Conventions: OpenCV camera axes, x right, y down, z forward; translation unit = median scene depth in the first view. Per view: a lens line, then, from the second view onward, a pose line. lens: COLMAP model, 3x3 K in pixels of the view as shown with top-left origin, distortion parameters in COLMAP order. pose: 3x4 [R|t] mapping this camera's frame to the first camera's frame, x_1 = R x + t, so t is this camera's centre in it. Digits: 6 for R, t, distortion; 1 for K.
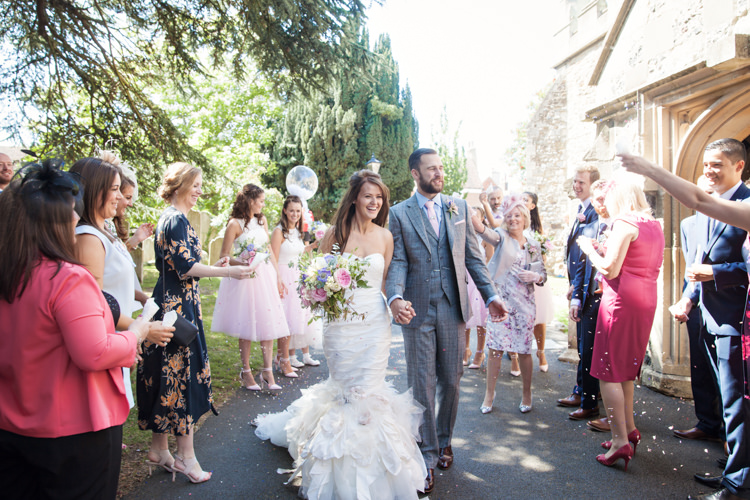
lens RADIAL K [[532.6, 0, 375.0], [0, 532.6, 248.4], [0, 0, 1]] dist [-0.010008, -0.000128]
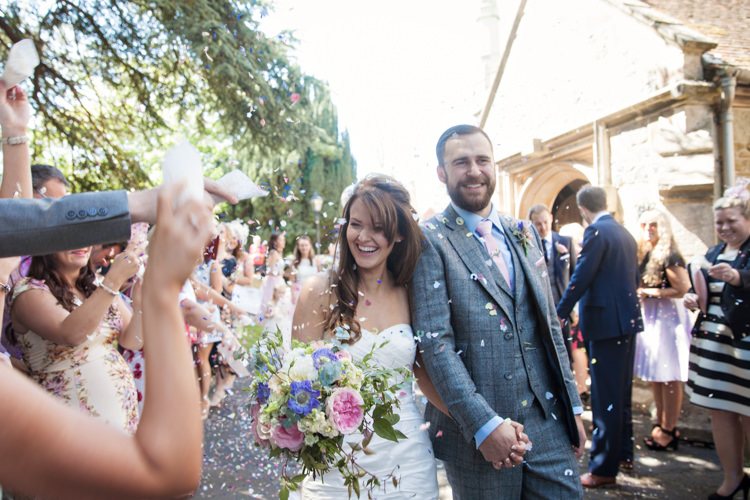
lens RADIAL K [[532.6, 0, 375.1], [0, 532.6, 248.2], [0, 0, 1]] dist [-0.010008, -0.000128]
pose [[0.993943, -0.018771, 0.108279, -0.003383], [0.025045, 0.998067, -0.056881, 0.005584], [-0.107001, 0.059249, 0.992492, -0.100105]]
